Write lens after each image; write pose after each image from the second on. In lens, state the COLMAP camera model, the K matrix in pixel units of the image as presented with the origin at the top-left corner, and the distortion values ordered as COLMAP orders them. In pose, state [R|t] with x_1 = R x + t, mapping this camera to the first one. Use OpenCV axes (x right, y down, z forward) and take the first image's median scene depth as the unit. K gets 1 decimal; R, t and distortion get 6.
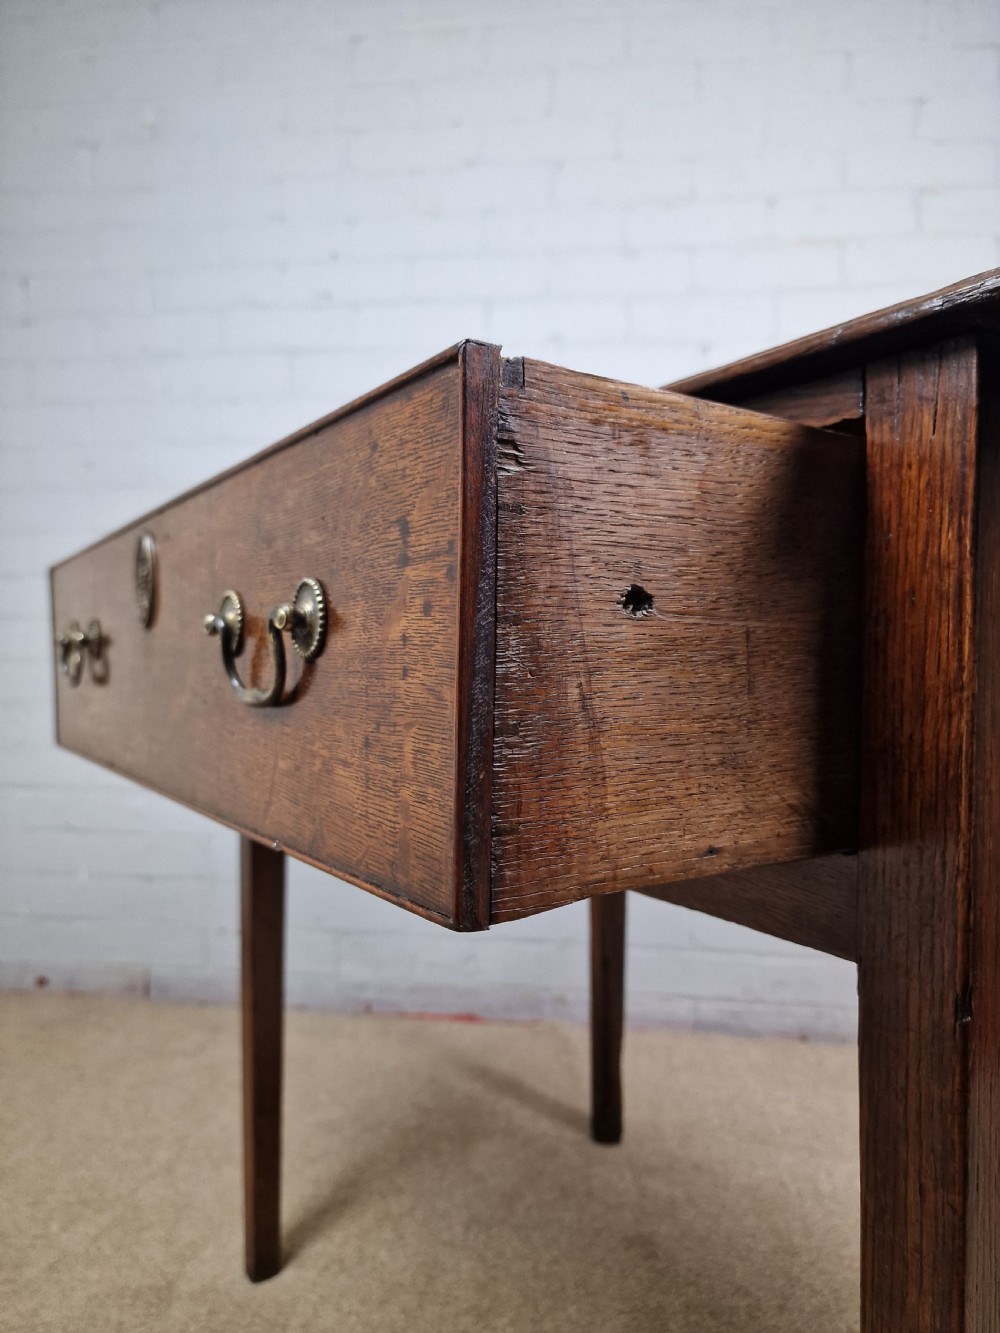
lens RADIAL K [[950.3, 0, 486.2], [0, 950.3, 688.1], [0, 0, 1]] dist [0.073322, -0.071616]
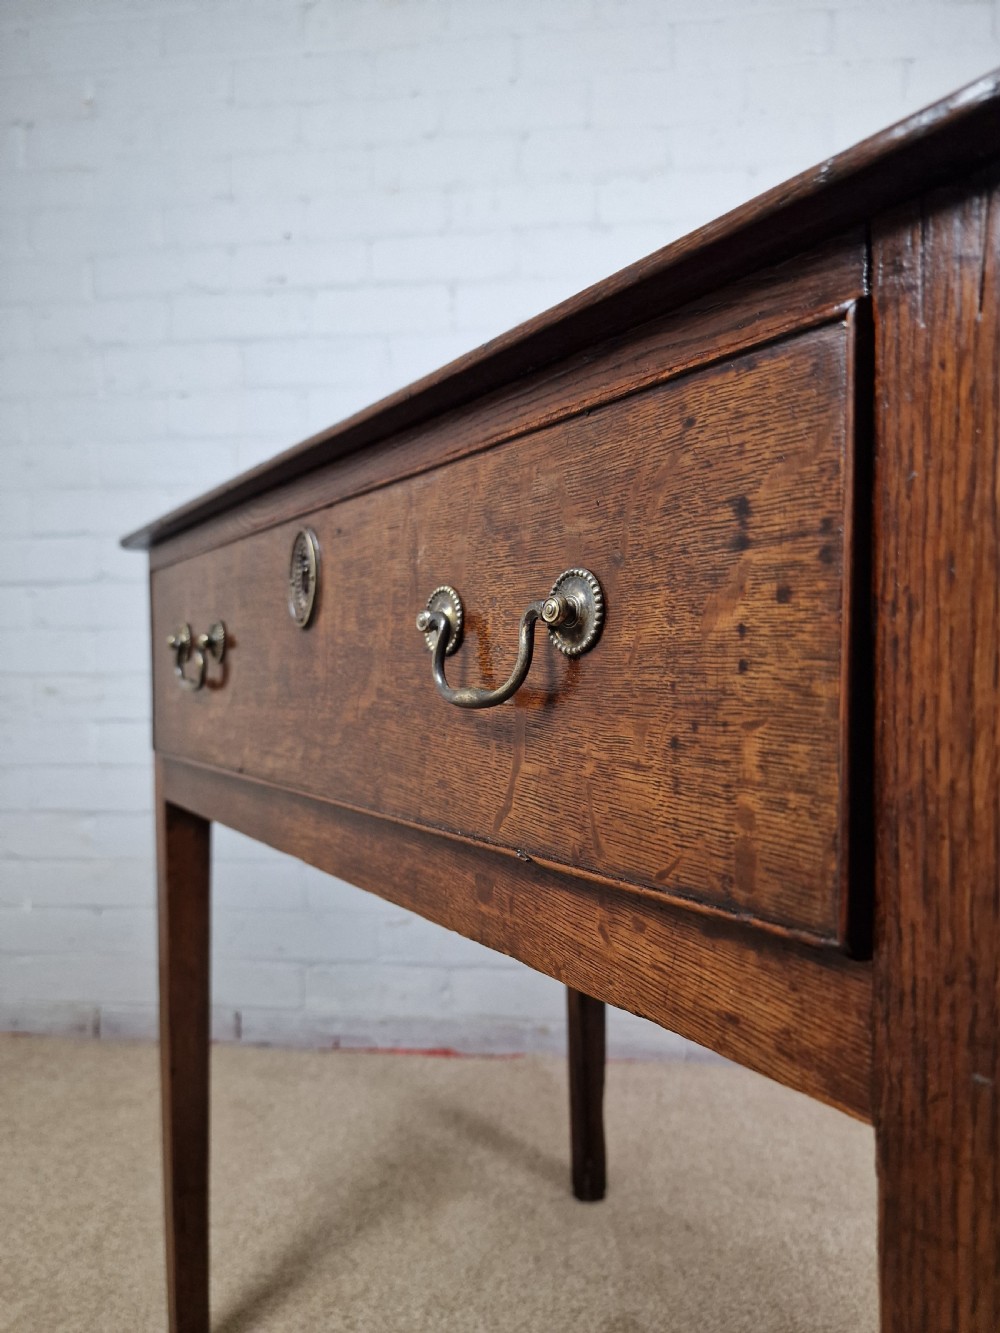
lens RADIAL K [[999.4, 0, 499.8], [0, 999.4, 665.2], [0, 0, 1]] dist [0.056105, -0.055768]
pose [[0.937487, -0.005595, -0.347976, 0.096035], [-0.000285, 0.999858, -0.016844, -0.004365], [0.348021, 0.015890, 0.937352, 0.064371]]
